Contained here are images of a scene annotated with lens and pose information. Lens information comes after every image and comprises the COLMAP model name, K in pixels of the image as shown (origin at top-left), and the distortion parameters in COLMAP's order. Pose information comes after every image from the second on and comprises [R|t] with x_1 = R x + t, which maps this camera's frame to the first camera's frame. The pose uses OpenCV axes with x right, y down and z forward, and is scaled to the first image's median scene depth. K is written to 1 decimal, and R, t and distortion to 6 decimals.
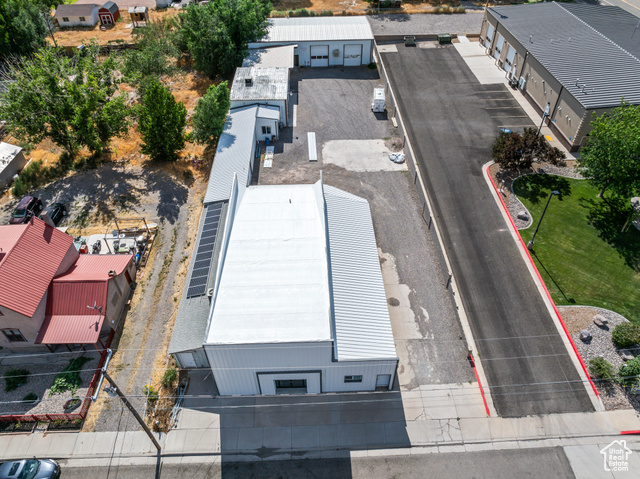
lens RADIAL K [[450.3, 0, 323.2], [0, 450.3, 236.4], [0, 0, 1]] dist [-0.043691, 0.014386]
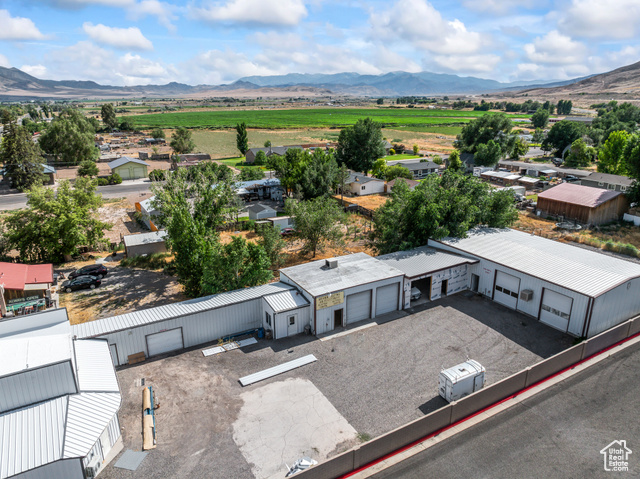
lens RADIAL K [[450.3, 0, 323.2], [0, 450.3, 236.4], [0, 0, 1]] dist [-0.043691, 0.014386]
pose [[0.475954, 0.264167, -0.838859, 0.551564], [-0.595265, 0.798897, -0.086161, -0.377736], [0.647401, 0.540352, 0.537487, 0.674928]]
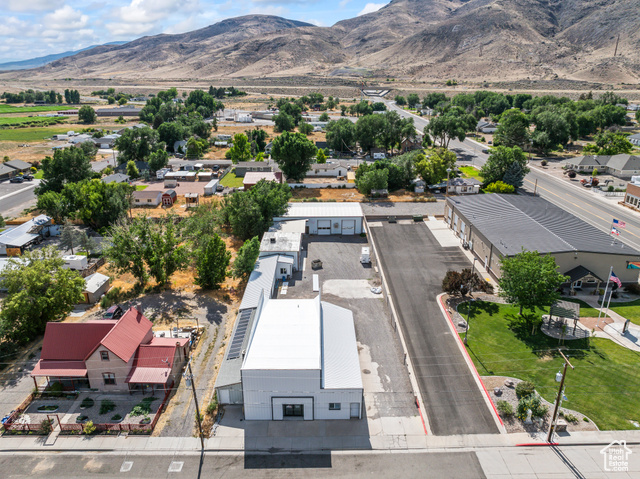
lens RADIAL K [[450.3, 0, 323.2], [0, 450.3, 236.4], [0, 0, 1]] dist [-0.043691, 0.014386]
pose [[0.999548, 0.016437, -0.025177, 0.035374], [-0.024968, 0.920296, -0.390425, 0.237566], [0.016753, 0.390877, 0.920290, -0.381257]]
